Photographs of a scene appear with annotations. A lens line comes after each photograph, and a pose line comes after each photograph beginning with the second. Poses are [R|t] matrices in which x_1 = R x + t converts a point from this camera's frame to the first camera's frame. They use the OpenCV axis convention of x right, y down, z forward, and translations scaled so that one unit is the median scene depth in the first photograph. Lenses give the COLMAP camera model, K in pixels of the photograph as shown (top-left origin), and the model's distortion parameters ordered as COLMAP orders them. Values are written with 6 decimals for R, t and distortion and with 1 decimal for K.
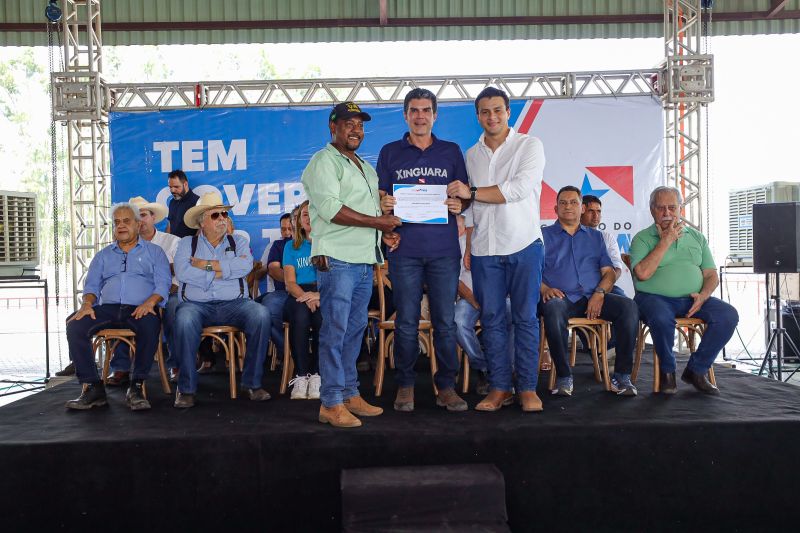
lens RADIAL K [[730.1, 0, 403.4], [0, 730.1, 262.7], [0, 0, 1]] dist [0.029889, 0.009309]
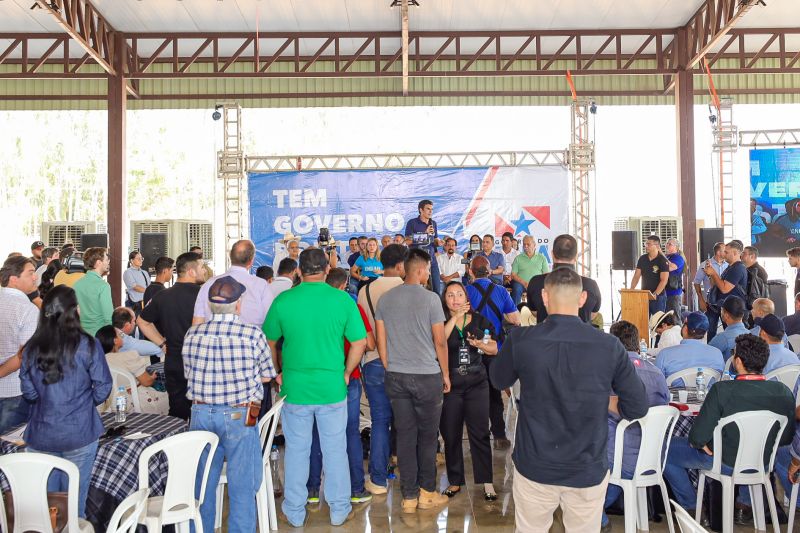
lens RADIAL K [[828.0, 0, 411.2], [0, 828.0, 249.3], [0, 0, 1]] dist [0.027059, 0.013765]
pose [[0.999857, 0.009512, -0.013973, 0.015014], [-0.009428, 0.999937, 0.006049, -0.038667], [0.014030, -0.005916, 0.999884, -0.951140]]
